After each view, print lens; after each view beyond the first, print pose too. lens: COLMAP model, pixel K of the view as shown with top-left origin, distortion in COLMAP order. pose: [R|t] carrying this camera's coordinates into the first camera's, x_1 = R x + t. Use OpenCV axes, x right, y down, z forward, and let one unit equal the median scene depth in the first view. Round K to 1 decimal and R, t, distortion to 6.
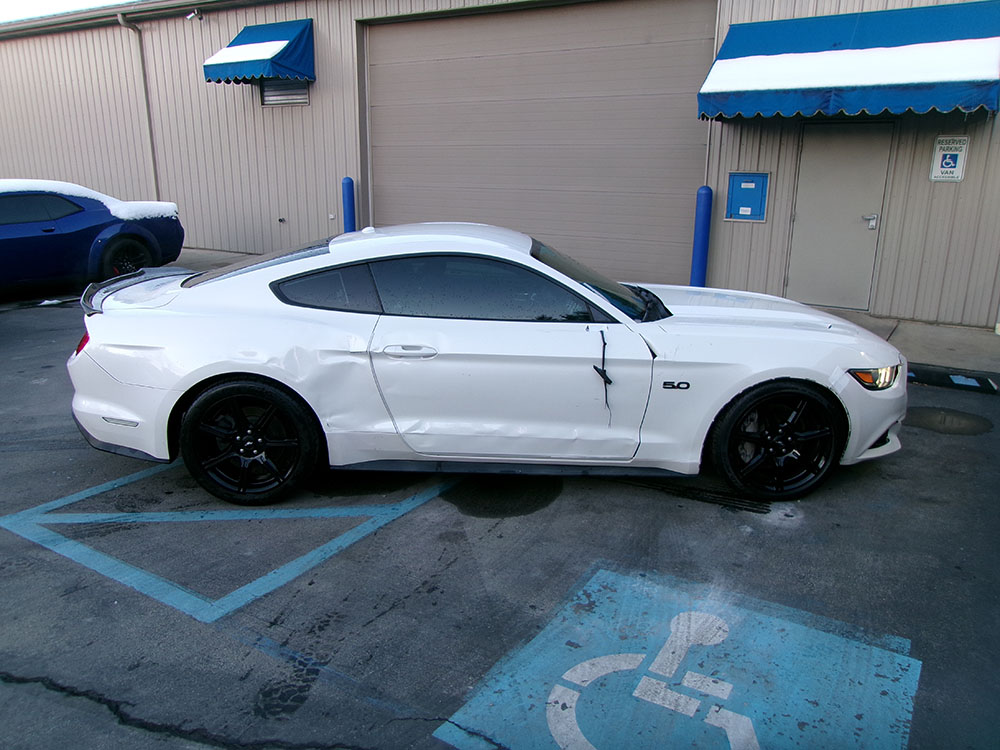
lens RADIAL K [[773.3, 0, 495.0], [0, 773.3, 376.5], [0, 0, 1]] dist [-0.017571, 0.046516]
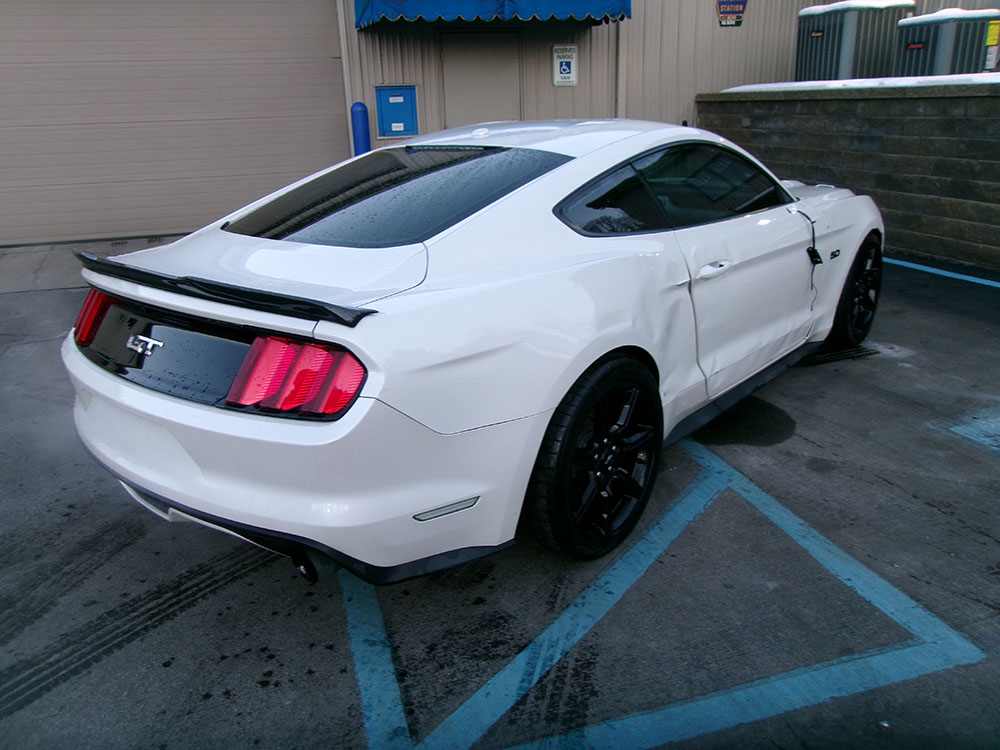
lens RADIAL K [[773.3, 0, 495.0], [0, 773.3, 376.5], [0, 0, 1]] dist [-0.017571, 0.046516]
pose [[0.663676, -0.283746, 0.692114, -0.799402], [0.238905, 0.957207, 0.163337, -0.105996], [-0.708843, 0.056947, 0.703064, 0.599376]]
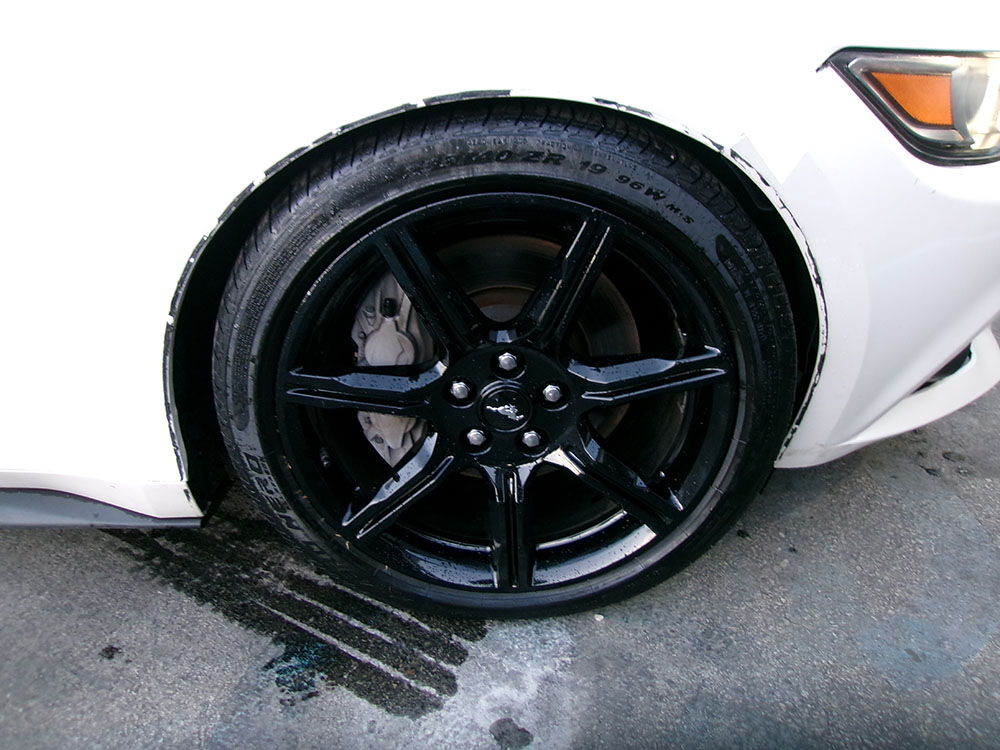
lens RADIAL K [[773.3, 0, 495.0], [0, 773.3, 376.5], [0, 0, 1]] dist [-0.017571, 0.046516]
pose [[0.999778, -0.007258, -0.019769, 0.373064], [0.011948, 0.968525, 0.248630, 0.019989], [0.017342, -0.248811, 0.968397, 0.787172]]
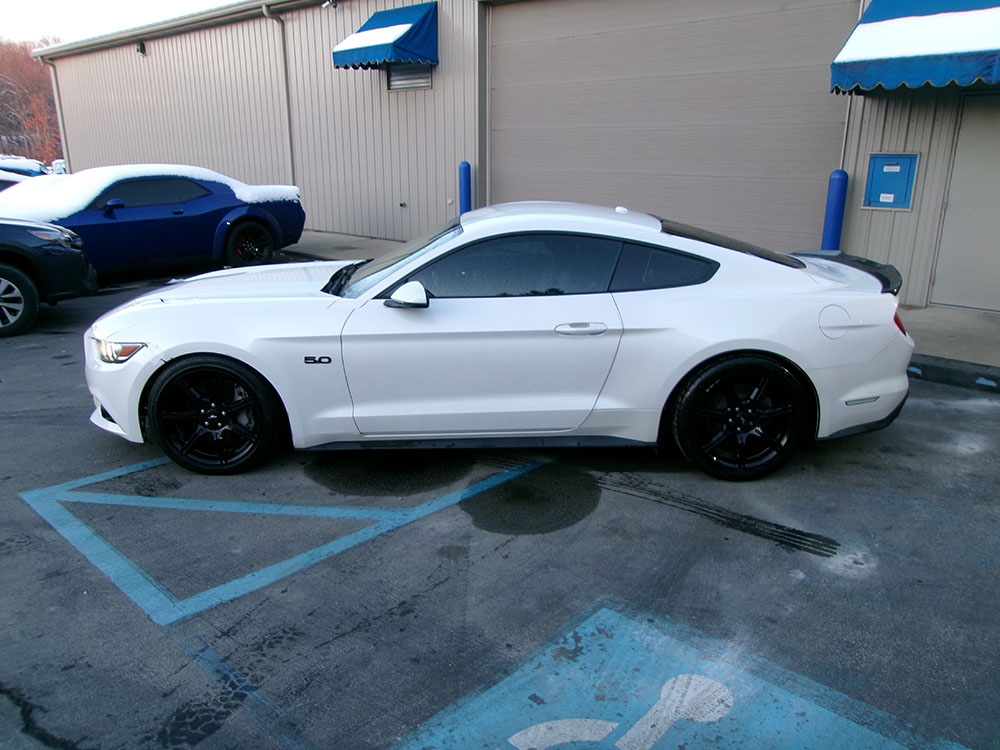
lens RADIAL K [[773.3, 0, 495.0], [0, 773.3, 376.5], [0, 0, 1]] dist [-0.017571, 0.046516]
pose [[0.980955, 0.050078, -0.187668, 0.141286], [-0.047197, 0.998690, 0.019790, -0.017094], [0.188413, -0.010556, 0.982033, 0.112449]]
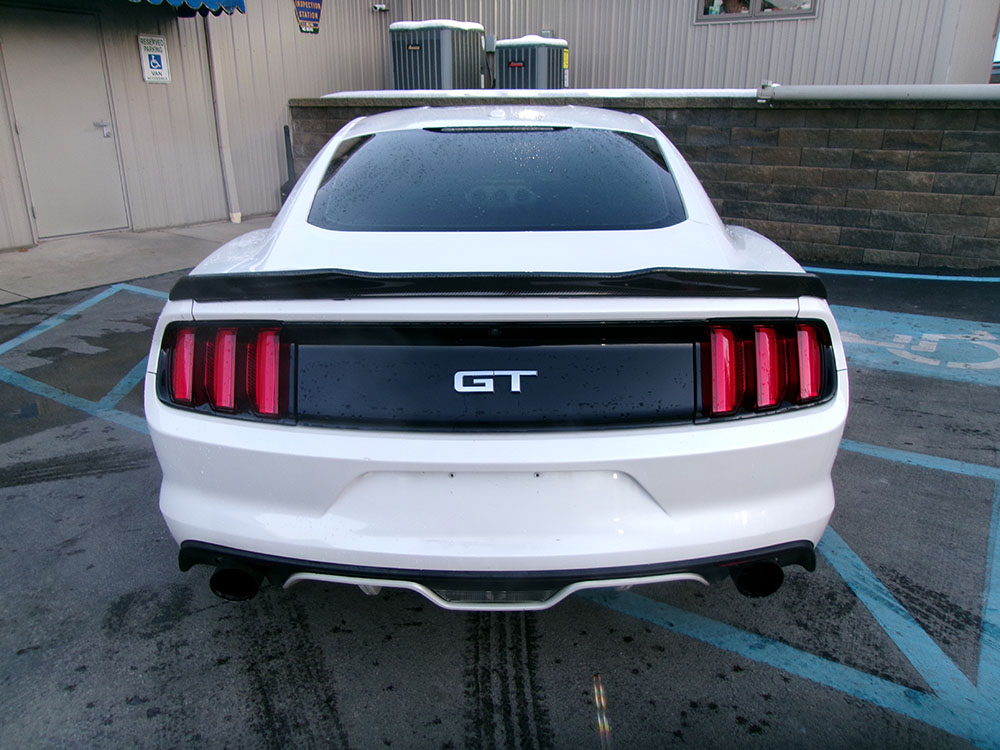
lens RADIAL K [[781.3, 0, 498.9], [0, 781.3, 362.9], [0, 0, 1]] dist [-0.008601, 0.040149]
pose [[0.018888, -0.325112, 0.945487, -0.965043], [0.267682, 0.912778, 0.308517, -0.234390], [-0.963322, 0.247263, 0.104267, 1.132578]]
